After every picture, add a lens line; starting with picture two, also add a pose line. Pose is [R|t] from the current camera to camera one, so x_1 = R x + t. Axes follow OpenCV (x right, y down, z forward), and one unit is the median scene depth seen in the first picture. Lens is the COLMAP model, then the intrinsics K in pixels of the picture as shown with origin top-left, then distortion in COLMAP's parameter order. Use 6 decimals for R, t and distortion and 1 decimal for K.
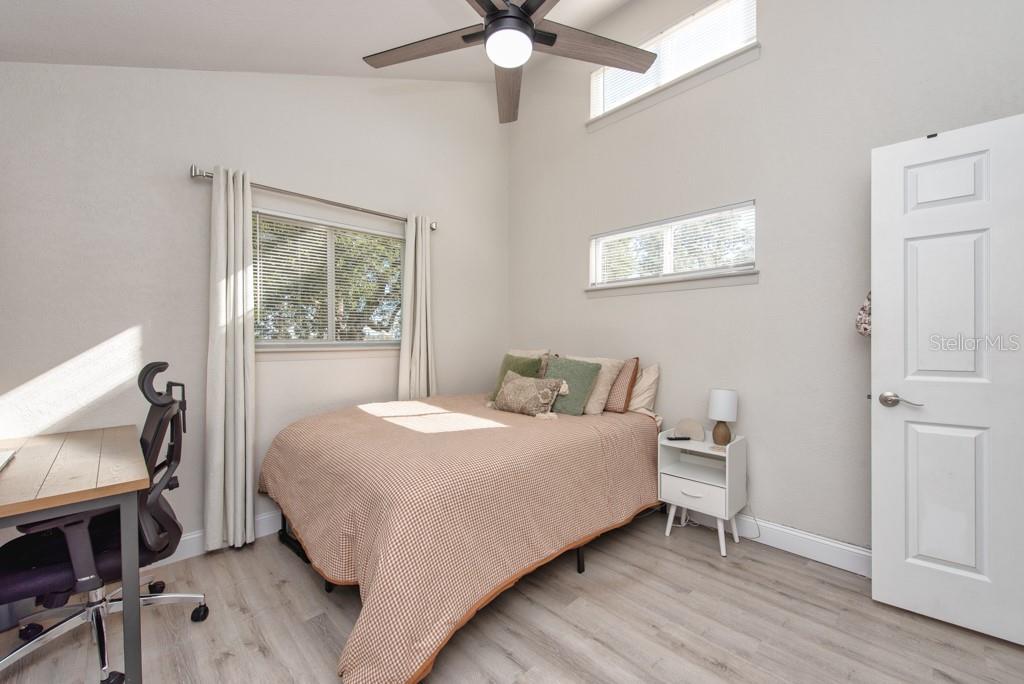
lens RADIAL K [[412.2, 0, 513.7], [0, 412.2, 340.0], [0, 0, 1]] dist [0.011717, -0.003405]
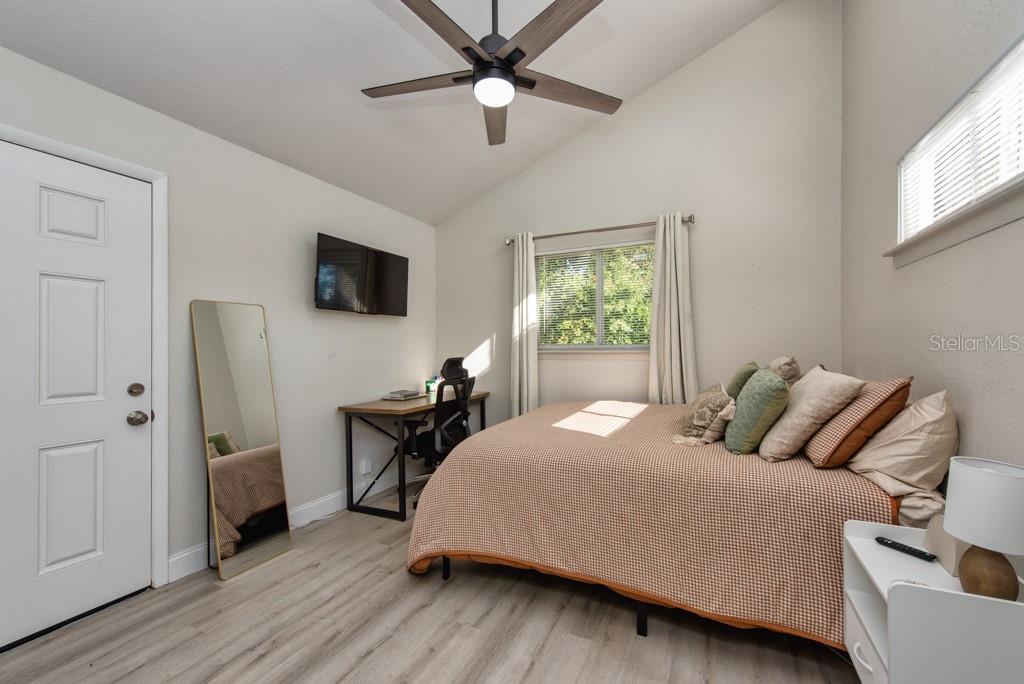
lens RADIAL K [[412.2, 0, 514.7], [0, 412.2, 347.3], [0, 0, 1]] dist [0.011717, -0.003405]
pose [[0.360002, 0.001306, -0.932951, 0.699468], [0.005701, 0.999977, 0.003599, 0.002663], [0.932934, -0.006614, 0.359986, 0.416683]]
